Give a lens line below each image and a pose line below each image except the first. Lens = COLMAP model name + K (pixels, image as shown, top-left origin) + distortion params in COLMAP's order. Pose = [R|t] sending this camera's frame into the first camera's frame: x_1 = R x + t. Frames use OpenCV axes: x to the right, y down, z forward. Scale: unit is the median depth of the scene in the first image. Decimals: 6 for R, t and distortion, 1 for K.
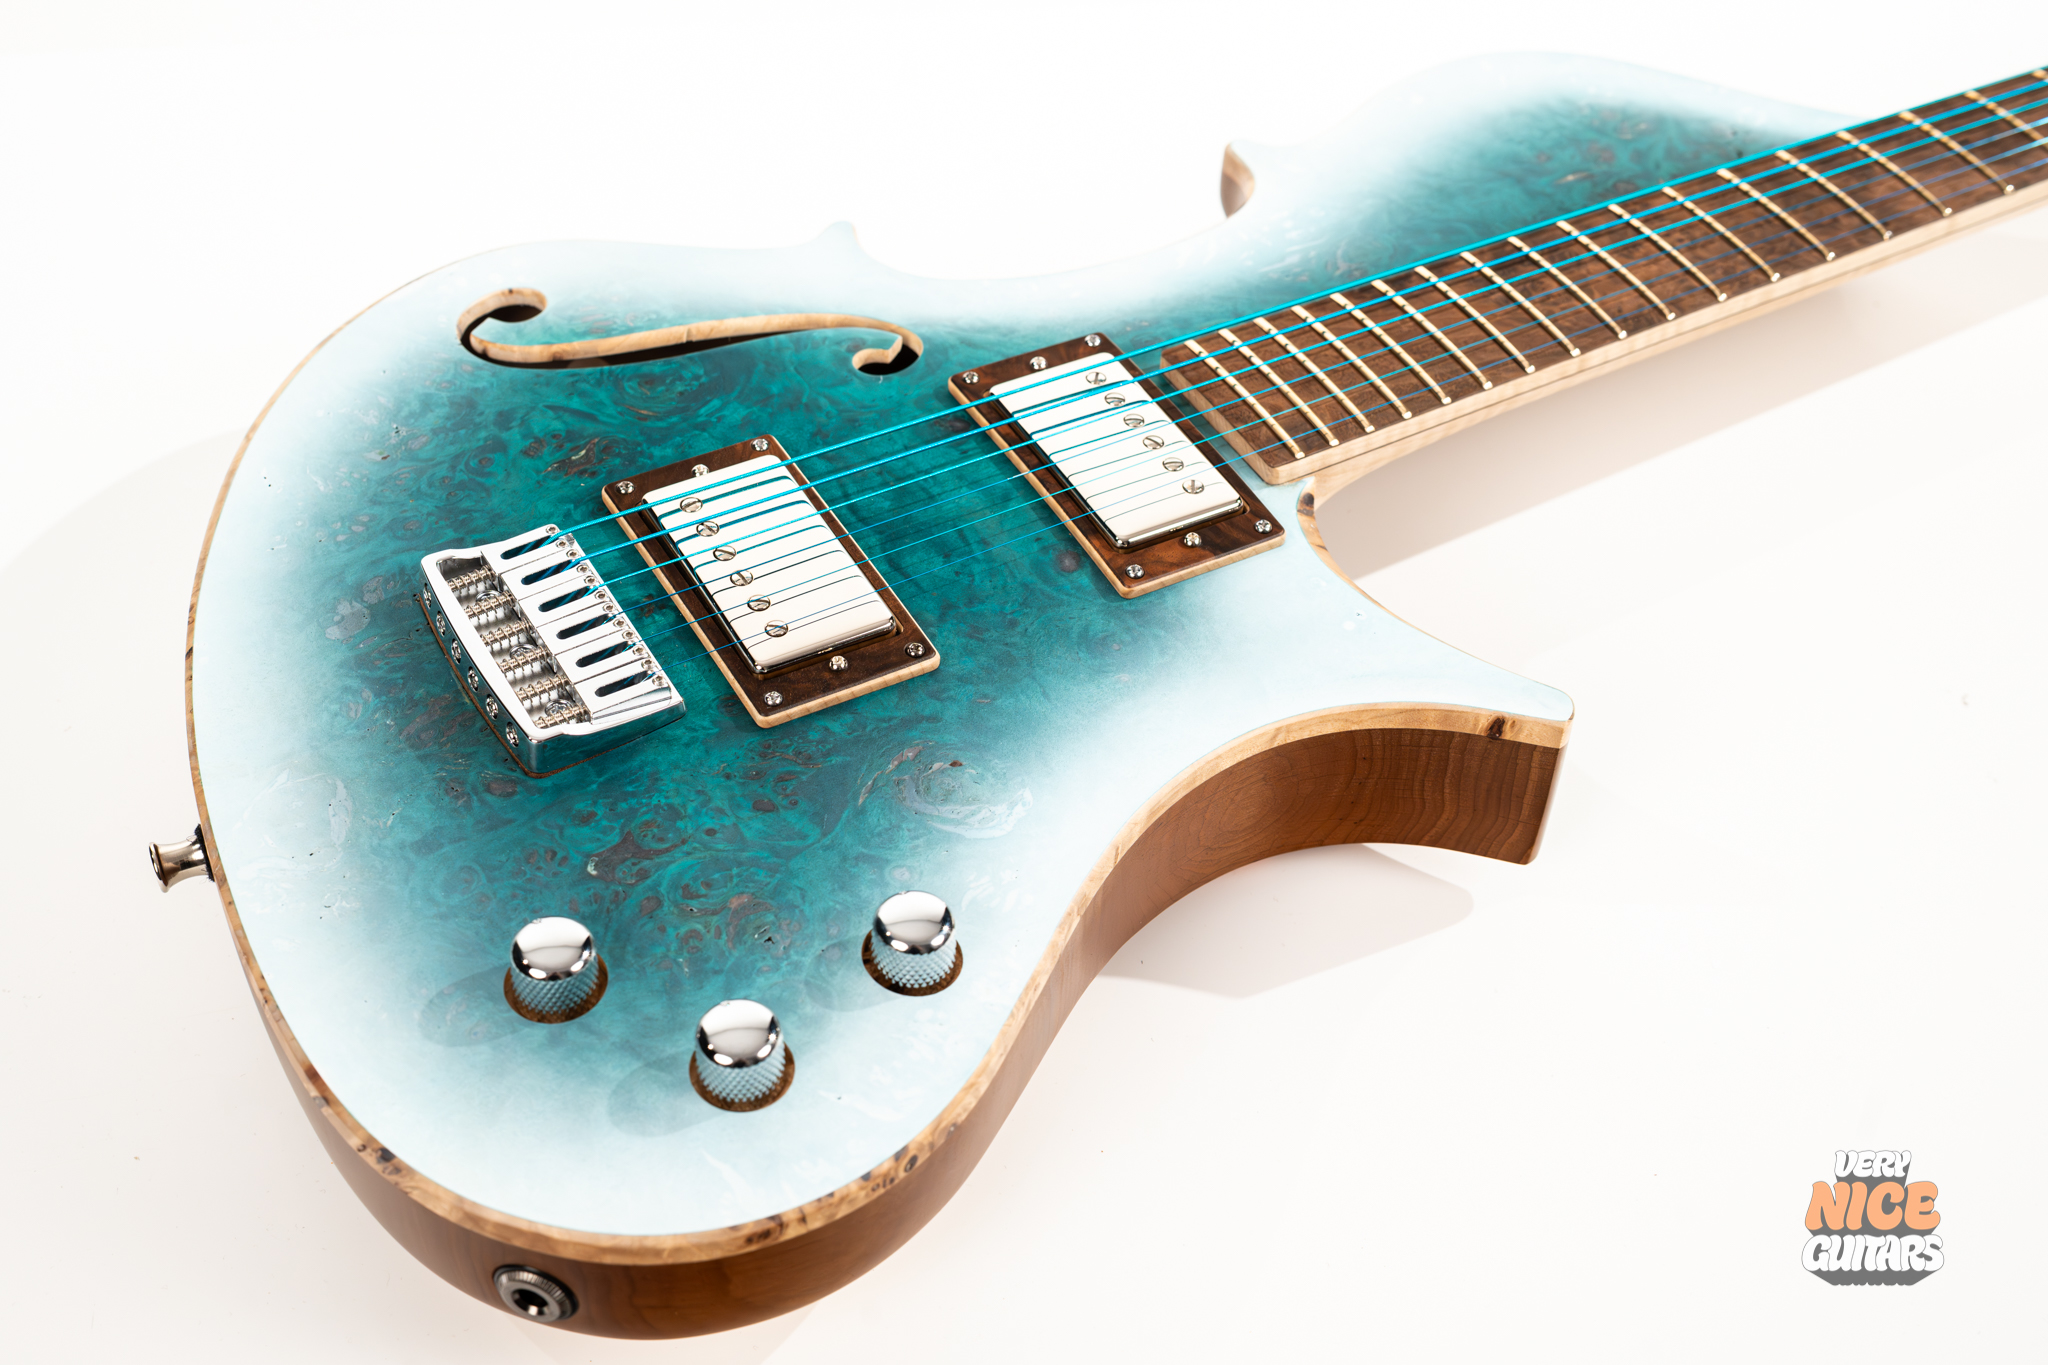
lens RADIAL K [[2919.0, 0, 1024.0], [0, 2919.0, 682.5], [0, 0, 1]] dist [0.106533, -0.326360]
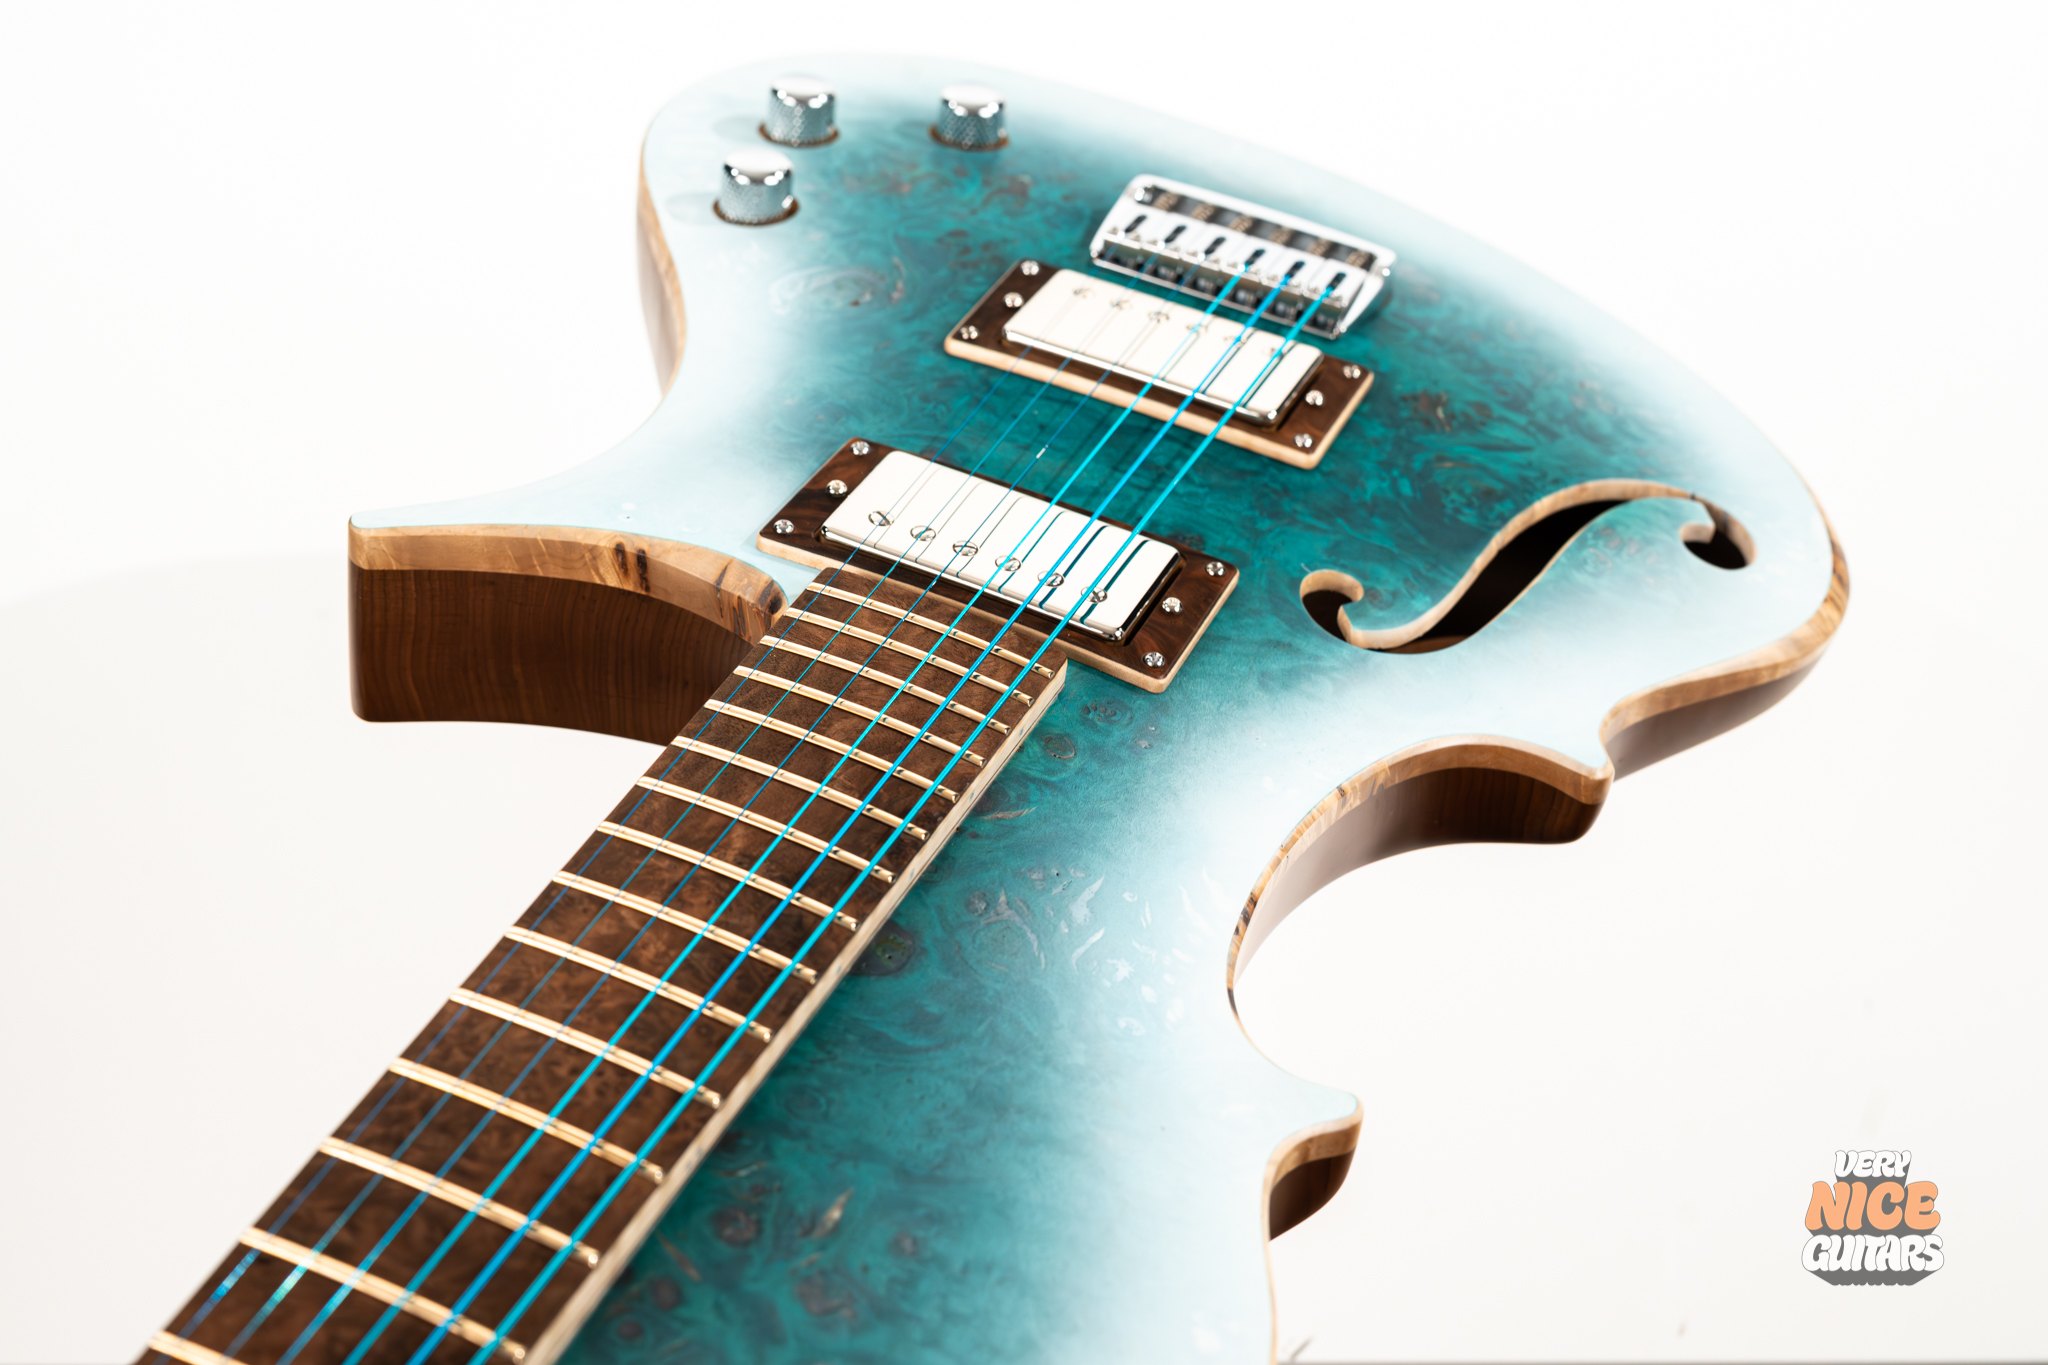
lens RADIAL K [[2919.0, 0, 1024.0], [0, 2919.0, 682.5], [0, 0, 1]] dist [0.106533, -0.326360]
pose [[-0.776353, 0.246902, -0.579927, 0.540814], [-0.543425, 0.203931, 0.814310, -0.786651], [0.319320, 0.947339, -0.024150, 1.113164]]
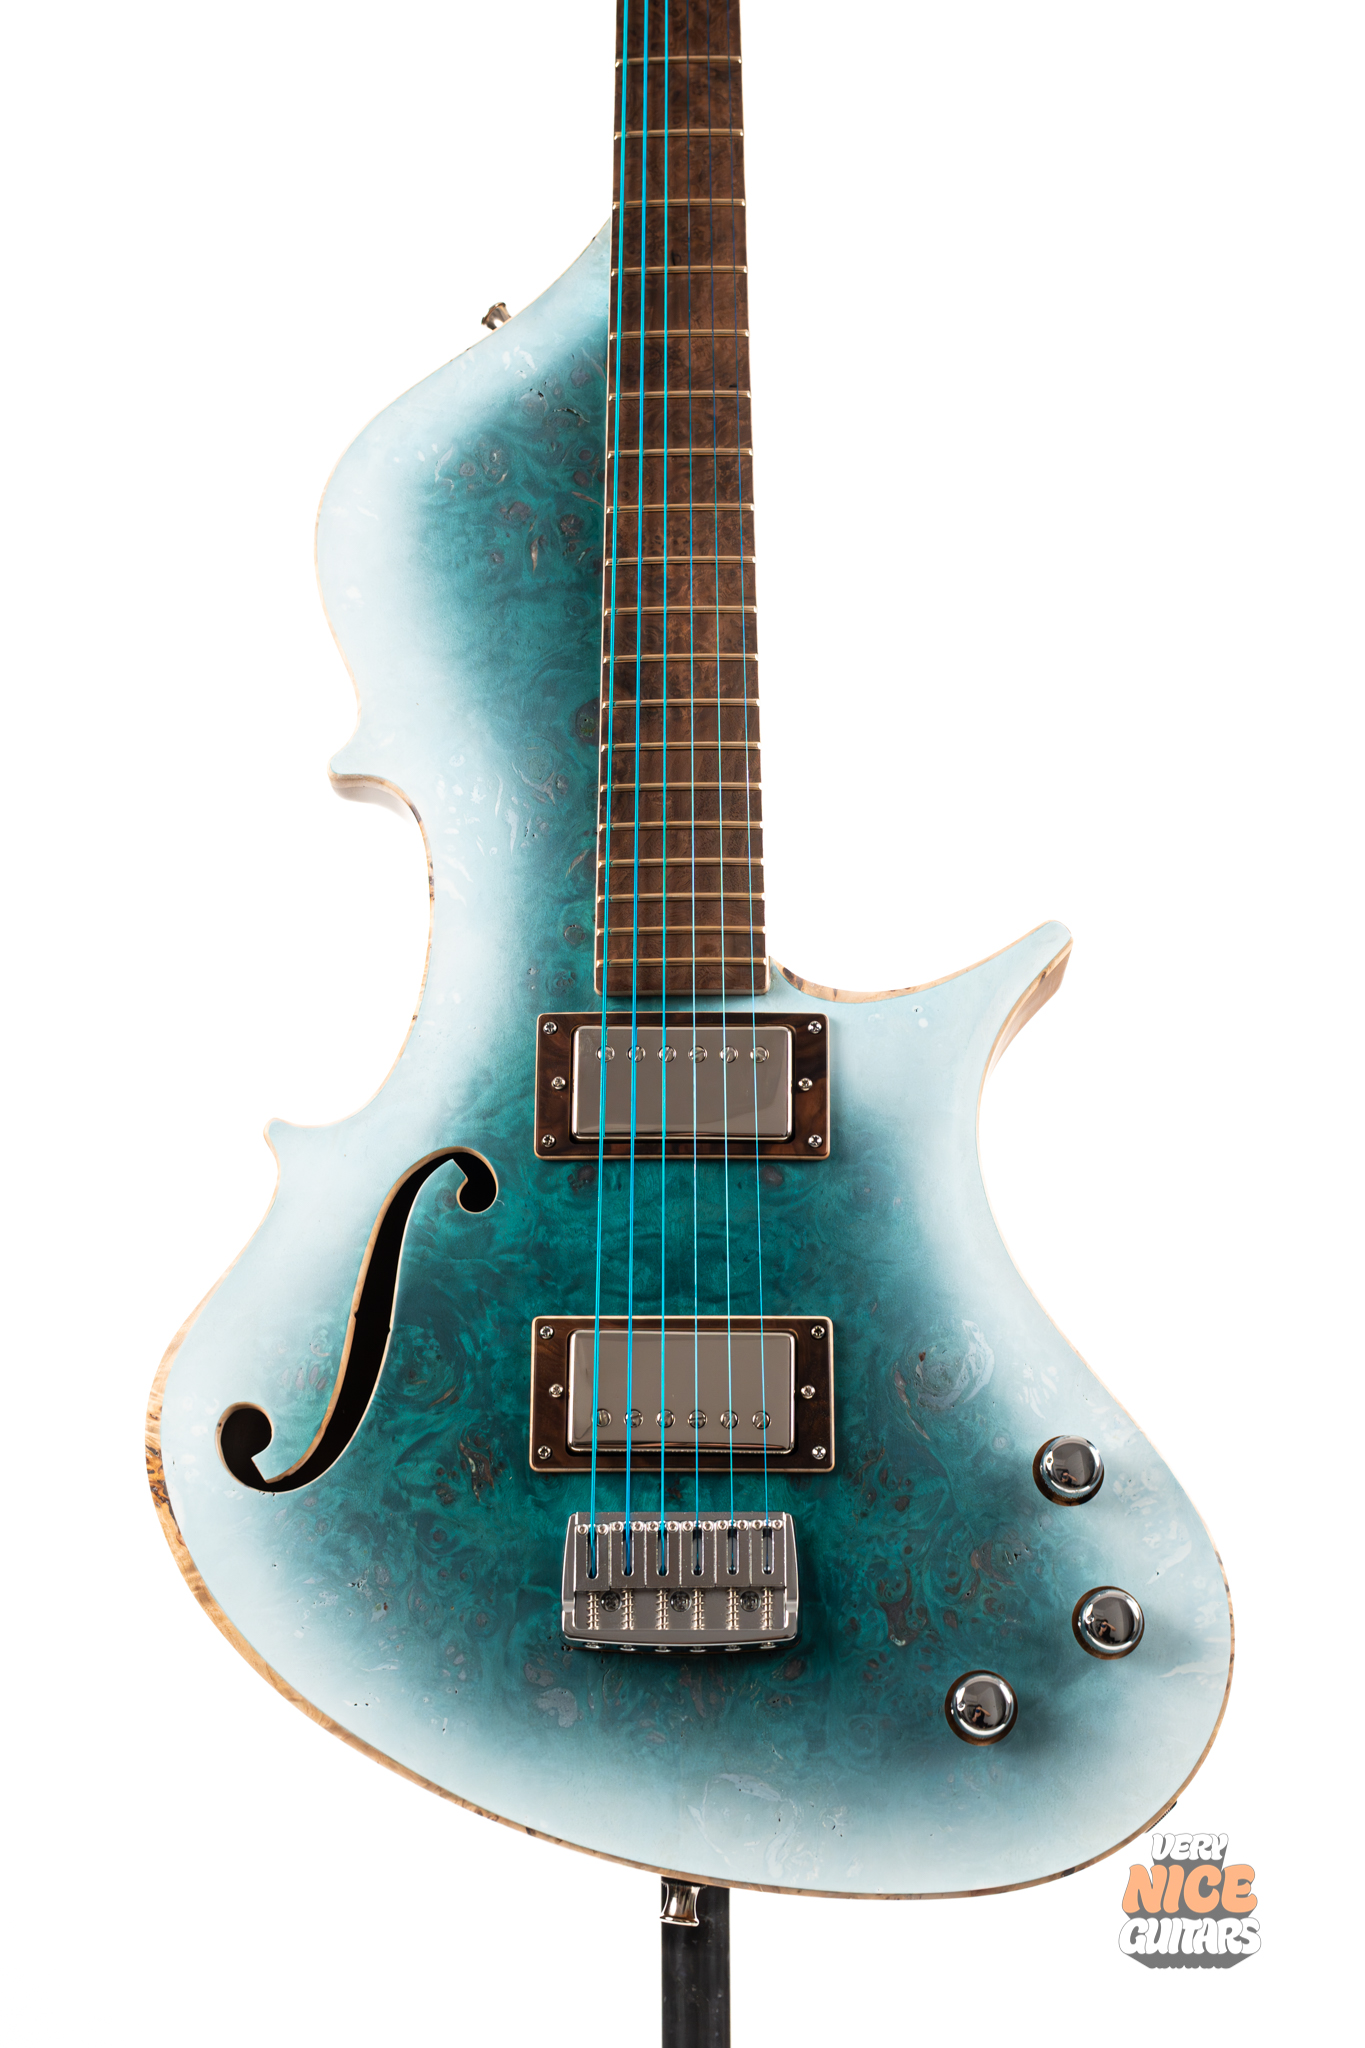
lens RADIAL K [[3178.1, 0, 670.7], [0, 3178.1, 1026.8], [0, 0, 1]] dist [0.119468, -0.423125]
pose [[0.493004, -0.847633, 0.196125, -0.226571], [0.637495, 0.505347, 0.581571, -0.923371], [-0.592070, -0.161688, 0.789500, -0.058808]]
